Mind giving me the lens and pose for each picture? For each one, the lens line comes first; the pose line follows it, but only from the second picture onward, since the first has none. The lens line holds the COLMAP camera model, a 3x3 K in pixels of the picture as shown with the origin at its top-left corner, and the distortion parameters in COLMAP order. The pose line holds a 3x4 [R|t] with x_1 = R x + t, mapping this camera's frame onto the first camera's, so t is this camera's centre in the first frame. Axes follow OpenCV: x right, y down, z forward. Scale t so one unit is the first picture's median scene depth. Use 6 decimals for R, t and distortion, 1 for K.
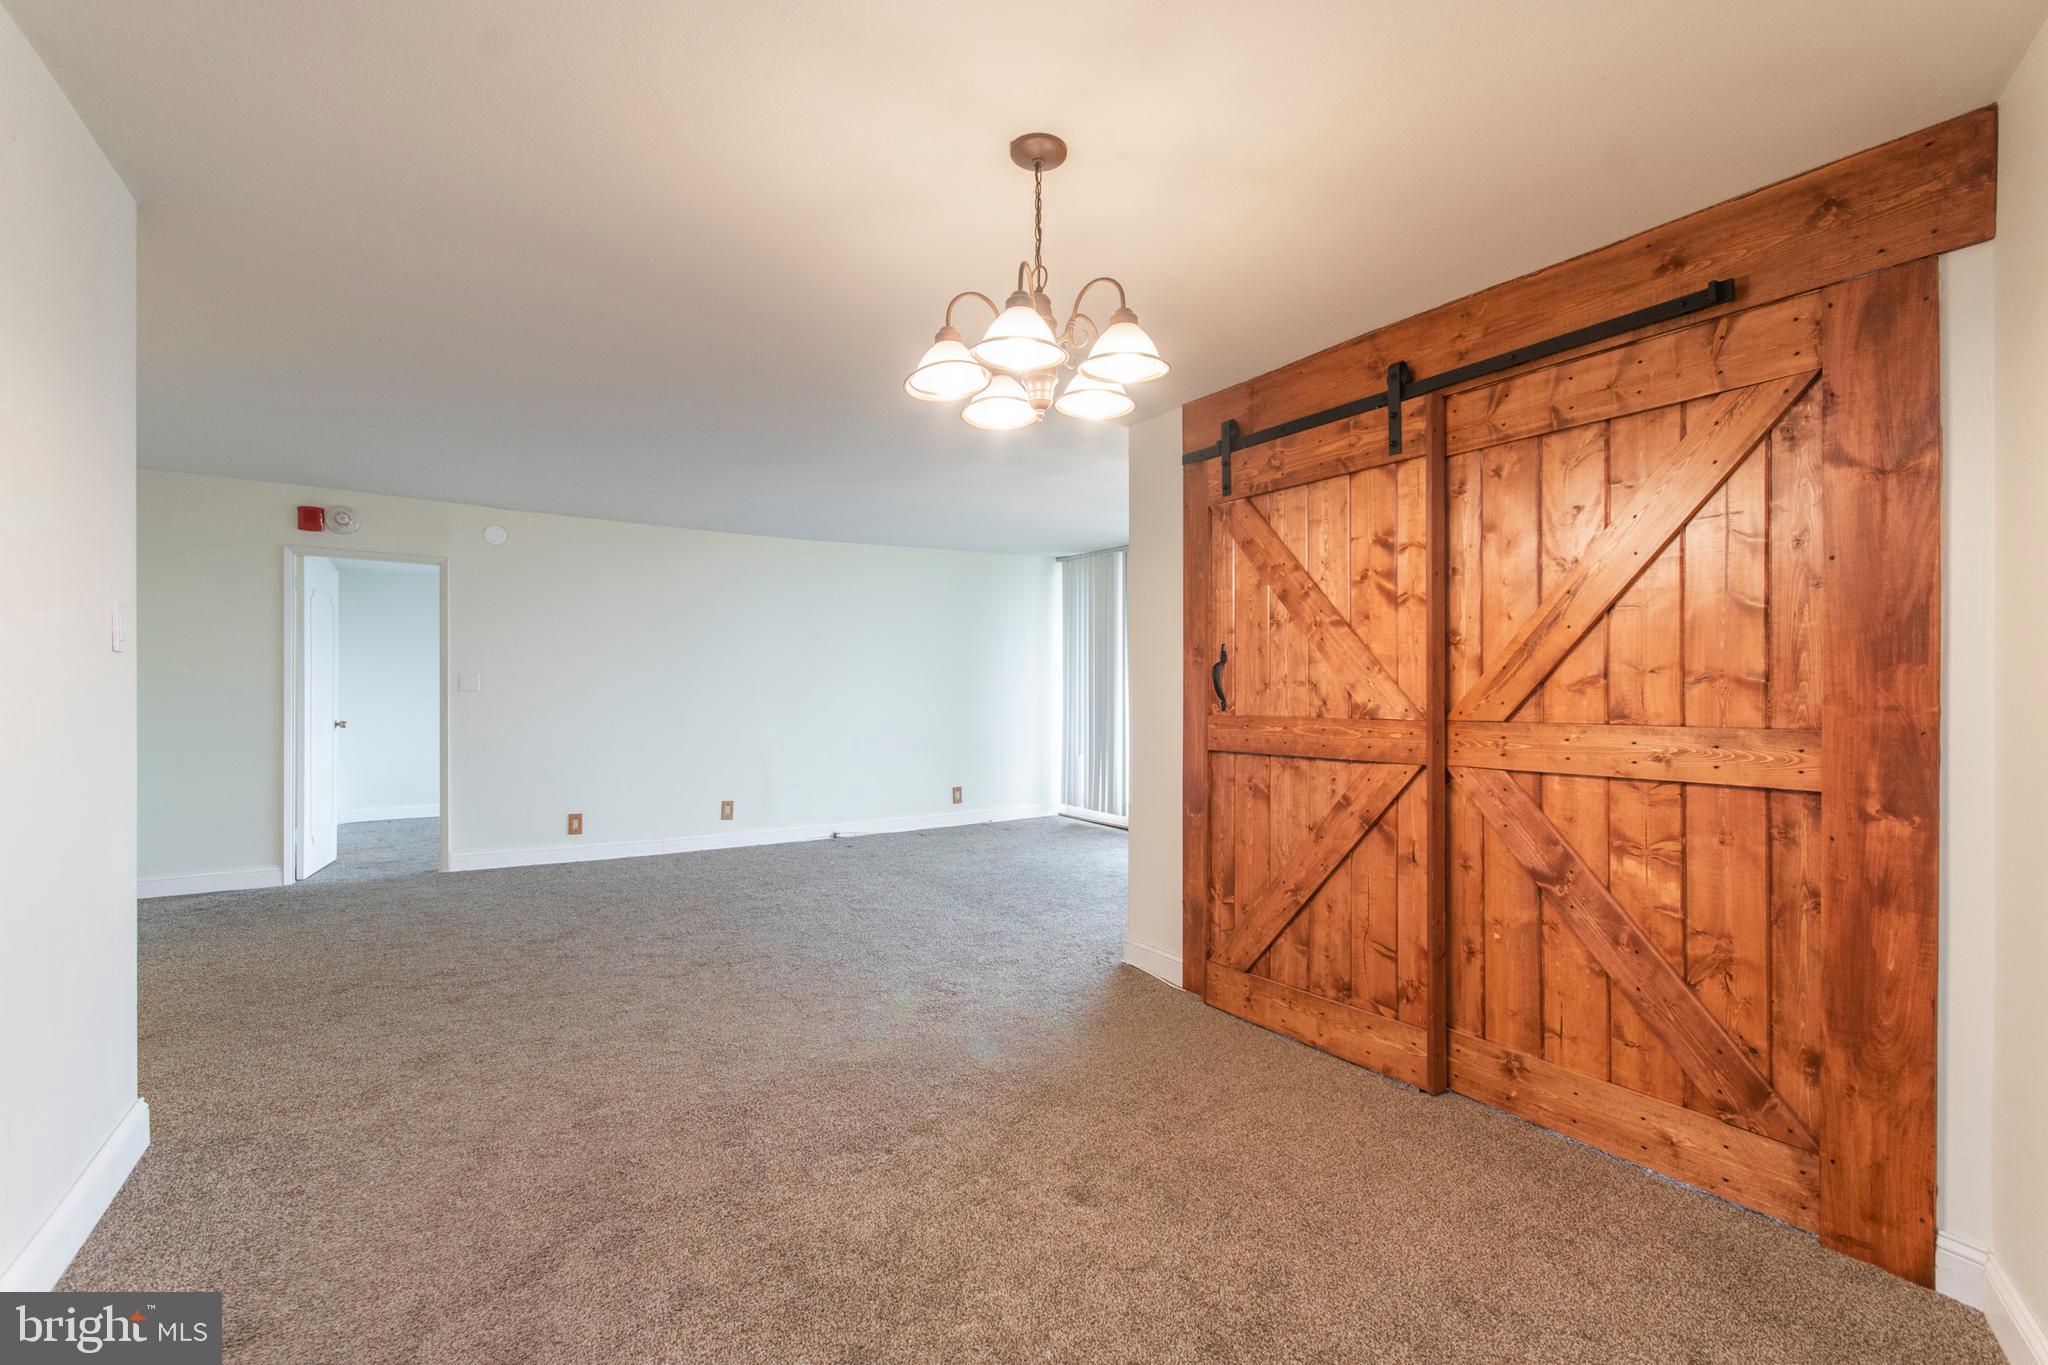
lens RADIAL K [[876.4, 0, 964.5], [0, 876.4, 676.2], [0, 0, 1]] dist [0.000547, 0.000049]
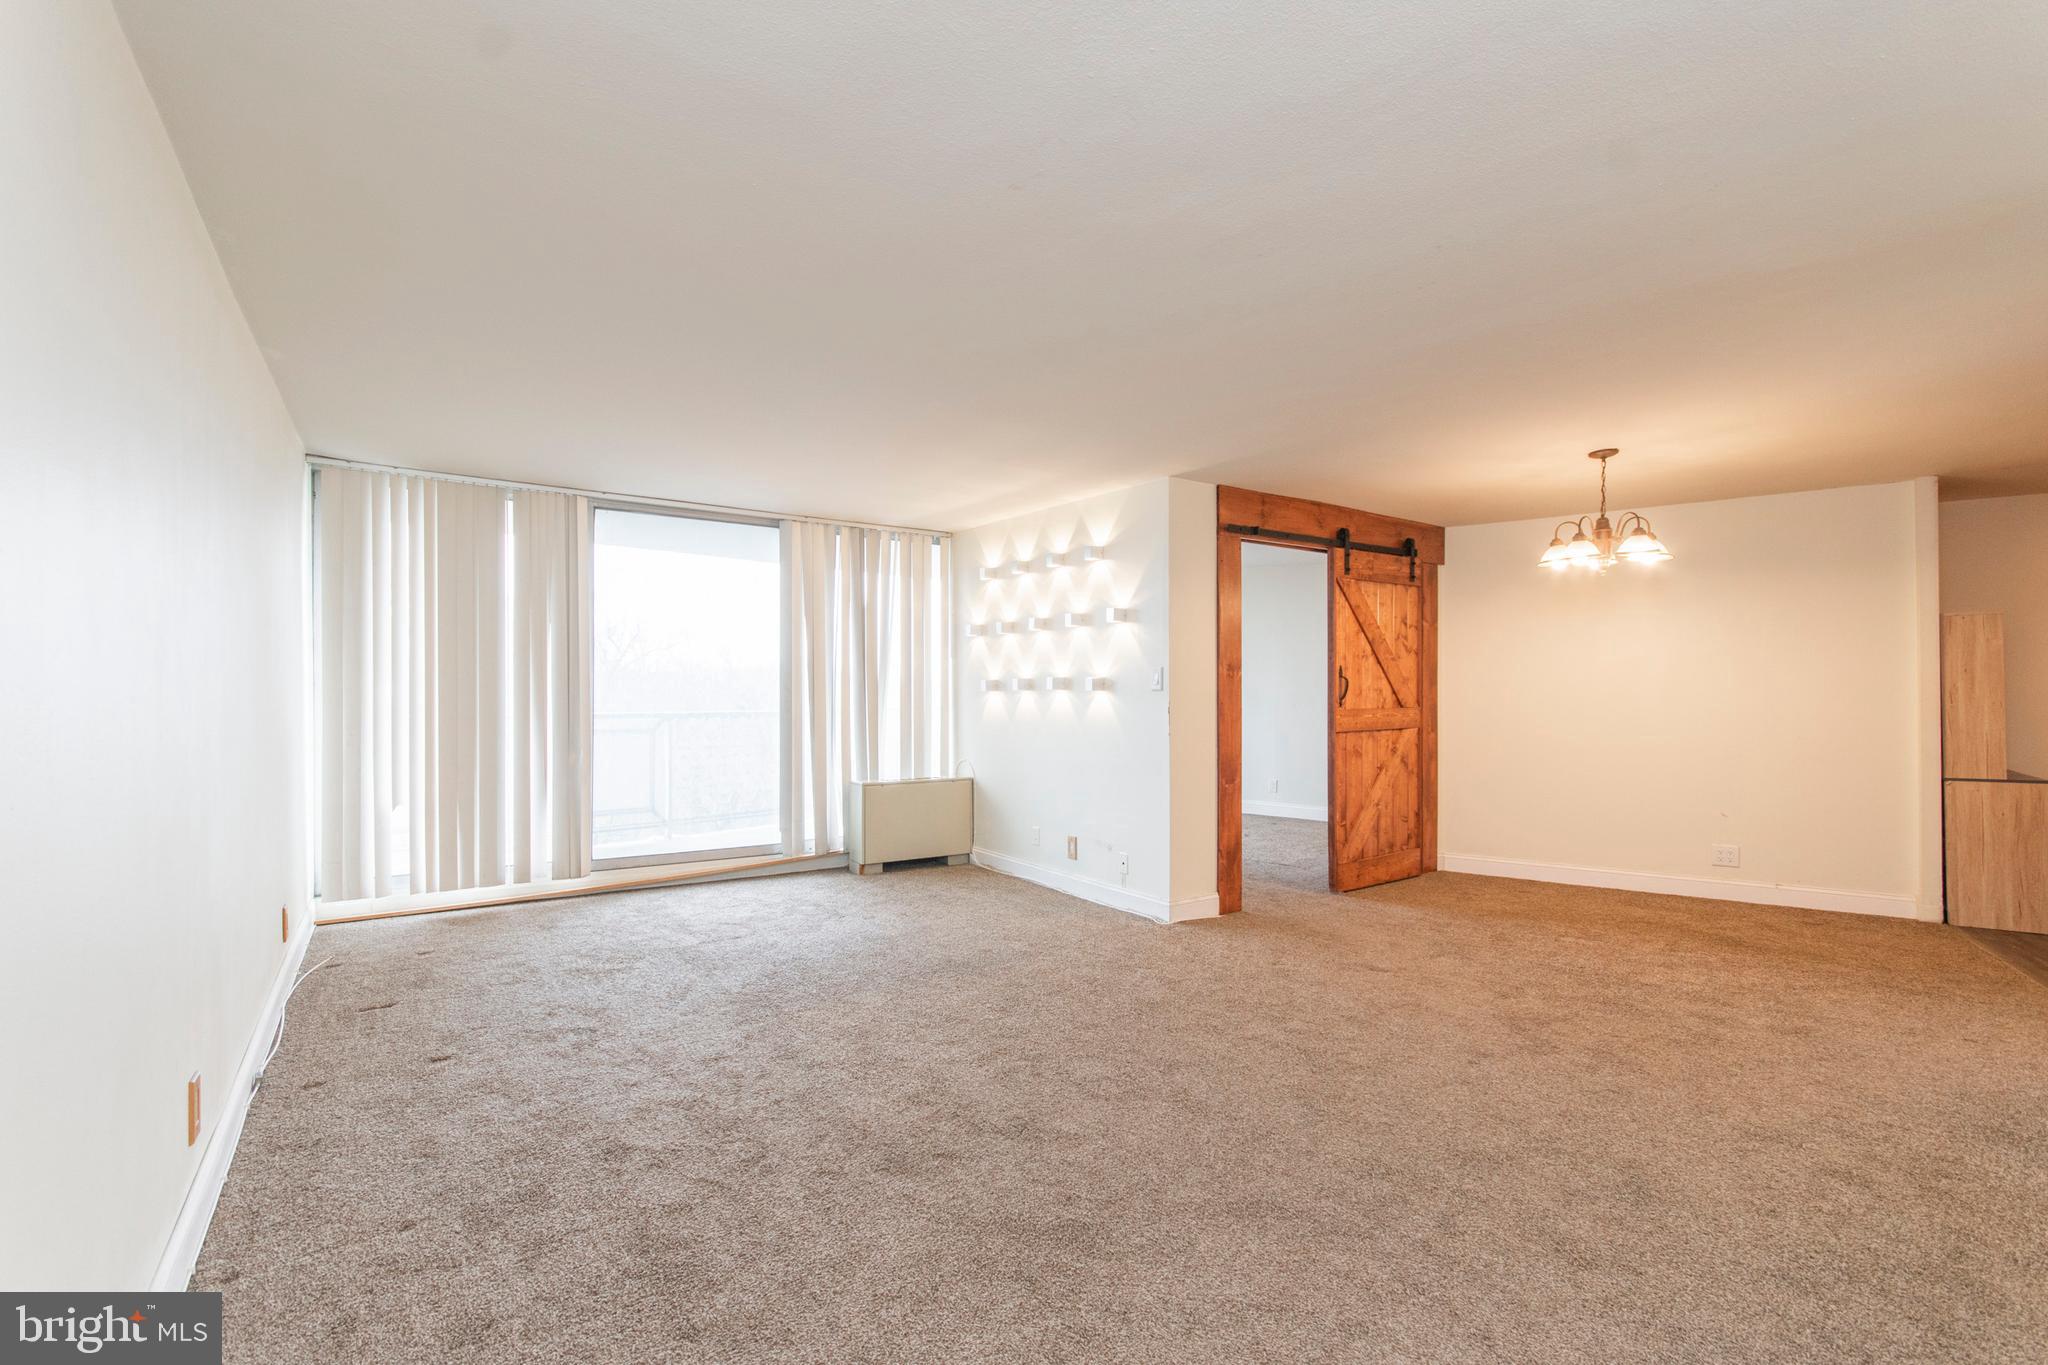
lens RADIAL K [[899.7, 0, 1001.1], [0, 899.7, 685.8], [0, 0, 1]] dist [0.000491, -0.000320]
pose [[-0.049087, 0.009602, 0.998748, -1.387630], [-0.007377, 0.999923, -0.009975, 0.021359], [-0.998767, -0.007857, -0.049012, 1.738072]]
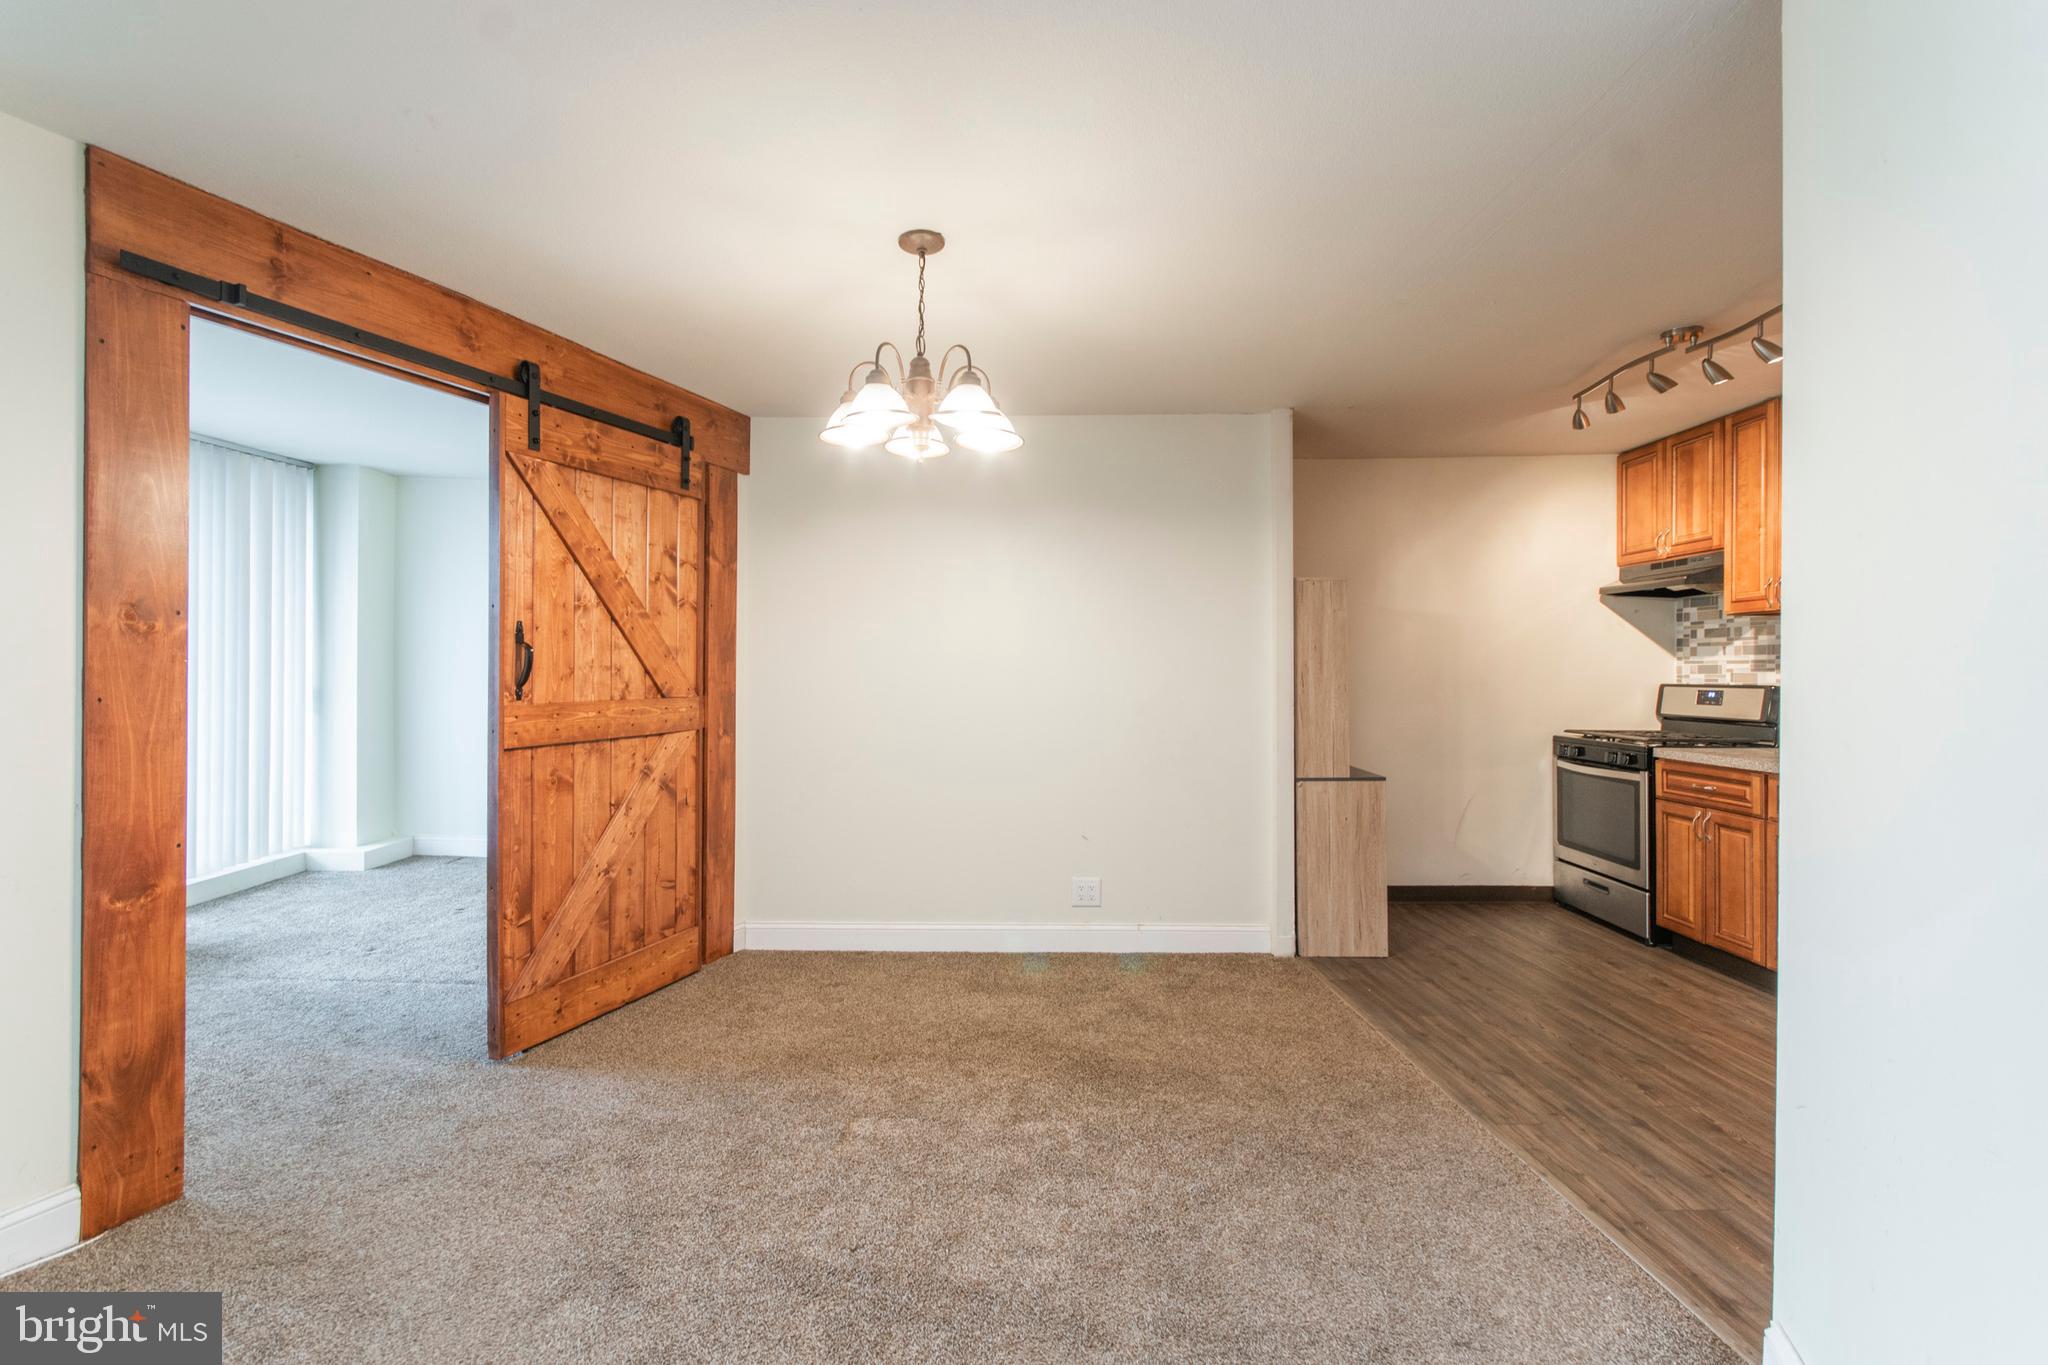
lens RADIAL K [[896.2, 0, 1008.9], [0, 896.2, 668.1], [0, 0, 1]] dist [0.000480, -0.000211]
pose [[-0.600338, 0.004848, 0.799731, -0.645574], [-0.006533, 0.999919, -0.010966, 0.013558], [-0.799719, -0.011808, -0.600258, 1.088527]]
